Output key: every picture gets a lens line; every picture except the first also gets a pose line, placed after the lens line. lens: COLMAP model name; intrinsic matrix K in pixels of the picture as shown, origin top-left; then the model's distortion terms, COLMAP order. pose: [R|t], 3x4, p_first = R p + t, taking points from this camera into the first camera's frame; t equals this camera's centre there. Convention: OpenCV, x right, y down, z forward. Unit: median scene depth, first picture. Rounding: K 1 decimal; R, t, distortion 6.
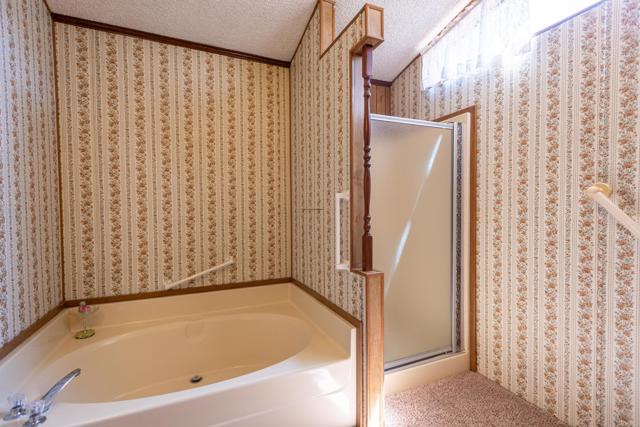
lens RADIAL K [[299.3, 0, 319.5], [0, 299.3, 213.5], [0, 0, 1]] dist [0.017792, -0.005653]
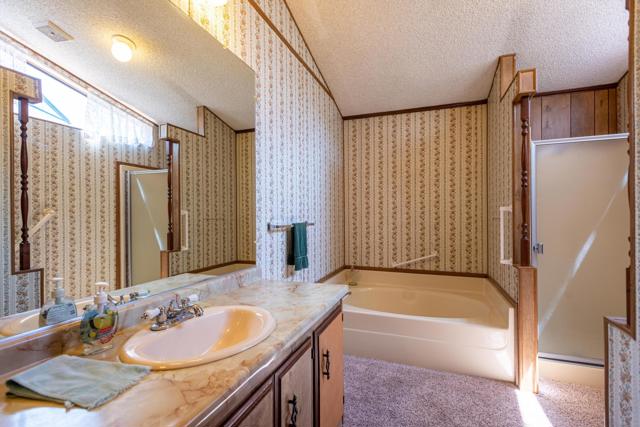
lens RADIAL K [[299.3, 0, 321.6], [0, 299.3, 214.0], [0, 0, 1]] dist [0.017792, -0.005653]
pose [[0.719527, 0.002993, -0.694458, 0.312562], [-0.017898, 0.999738, -0.014235, -0.001025], [0.694234, 0.022672, 0.719392, -0.404135]]
